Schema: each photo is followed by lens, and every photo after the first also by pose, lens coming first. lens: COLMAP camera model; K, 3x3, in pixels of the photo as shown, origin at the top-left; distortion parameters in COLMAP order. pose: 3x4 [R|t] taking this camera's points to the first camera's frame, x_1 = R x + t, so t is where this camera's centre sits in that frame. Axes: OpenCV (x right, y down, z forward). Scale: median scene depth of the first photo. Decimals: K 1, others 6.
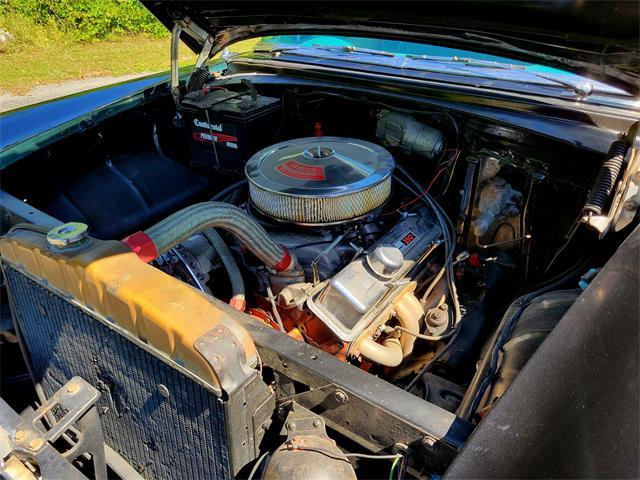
lens RADIAL K [[503.0, 0, 319.5], [0, 503.0, 237.6], [0, 0, 1]] dist [0.034382, -0.011081]
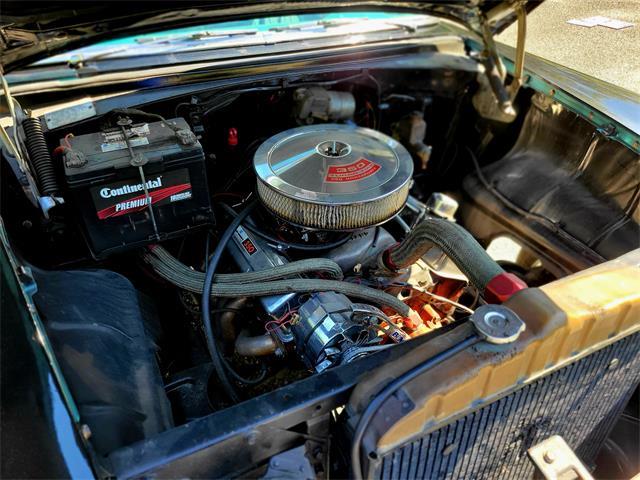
lens RADIAL K [[503.0, 0, 319.5], [0, 503.0, 237.6], [0, 0, 1]] dist [0.034382, -0.011081]
pose [[0.450735, -0.499547, 0.739791, -0.672071], [0.421085, 0.849736, 0.317232, -0.287719], [-0.787099, 0.168528, 0.593357, 0.429072]]
